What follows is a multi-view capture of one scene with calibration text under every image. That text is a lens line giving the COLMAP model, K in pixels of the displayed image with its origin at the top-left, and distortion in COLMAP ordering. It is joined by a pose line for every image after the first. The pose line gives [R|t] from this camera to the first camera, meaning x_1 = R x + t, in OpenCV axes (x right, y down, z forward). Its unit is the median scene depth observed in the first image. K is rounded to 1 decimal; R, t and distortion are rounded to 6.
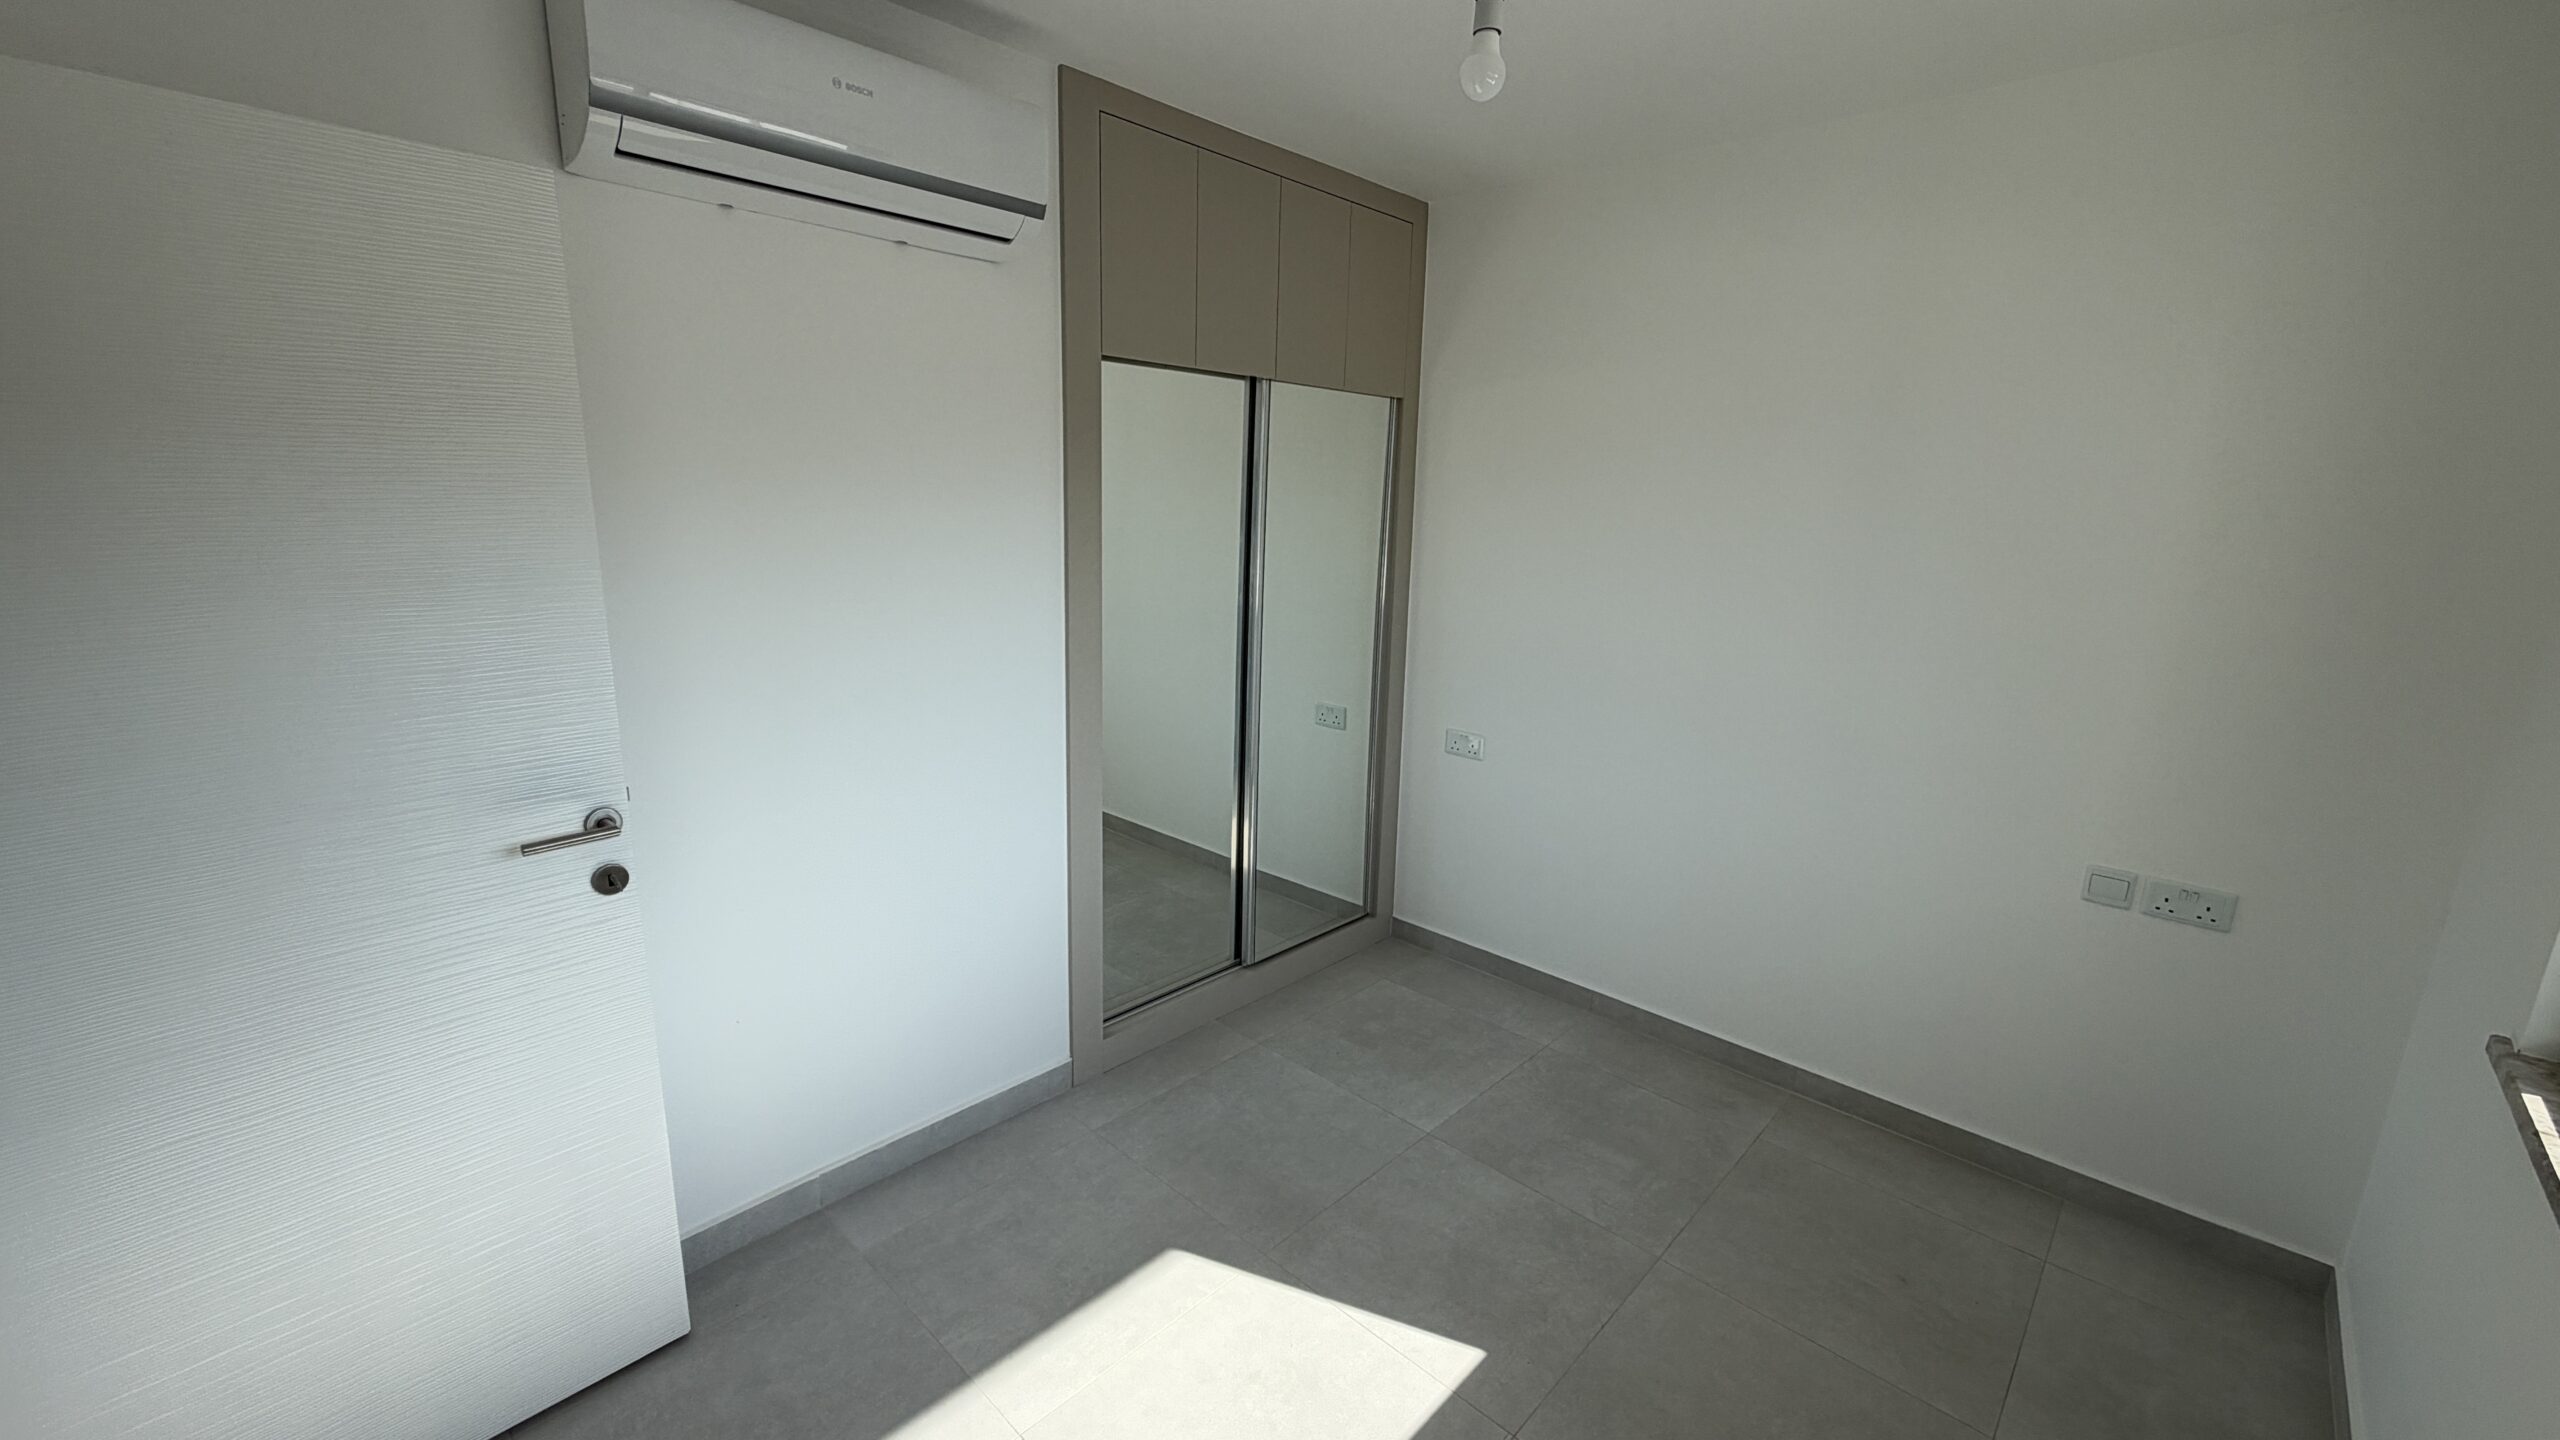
lens RADIAL K [[1014.5, 0, 1271.9], [0, 1014.5, 718.8], [0, 0, 1]] dist [-0.000506, 0.000116]
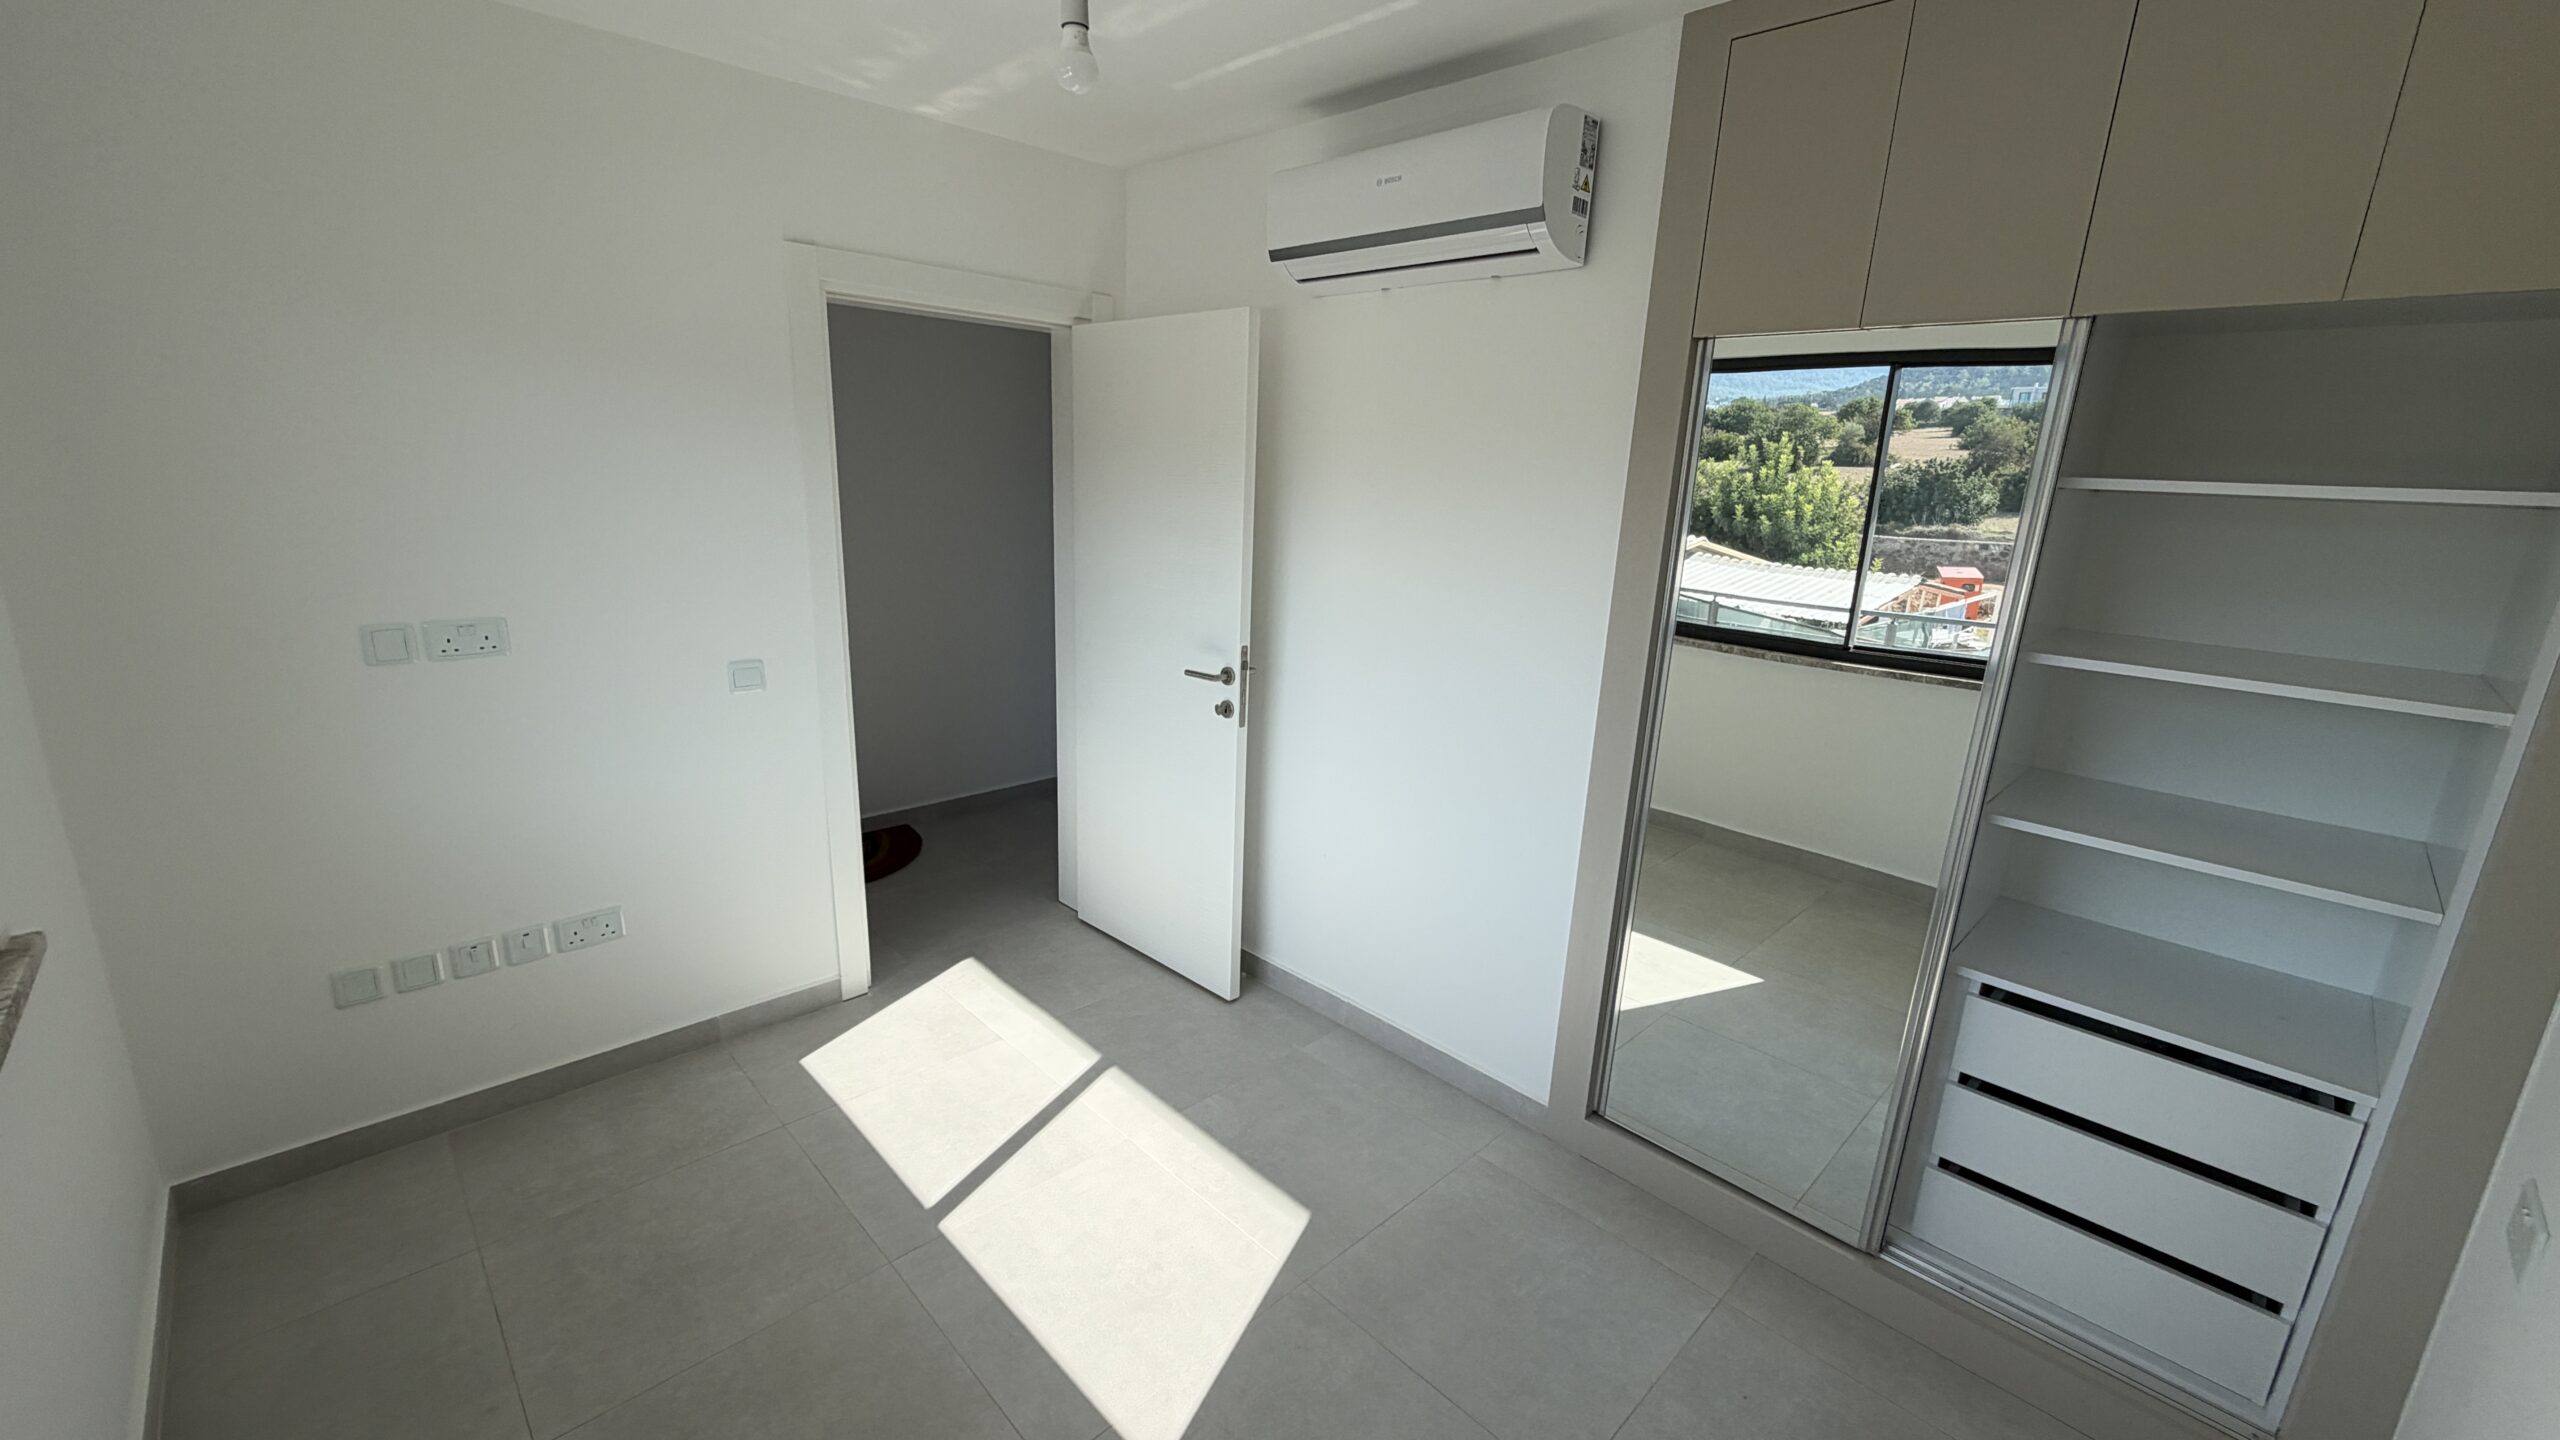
lens RADIAL K [[1014.5, 0, 1274.3], [0, 1014.5, 719.5], [0, 0, 1]] dist [-0.000506, 0.000116]
pose [[-0.030203, 0.223225, -0.974299, 0.791240], [-0.255834, 0.940548, 0.223423, -0.177739], [0.966249, 0.256007, 0.028702, 0.783962]]
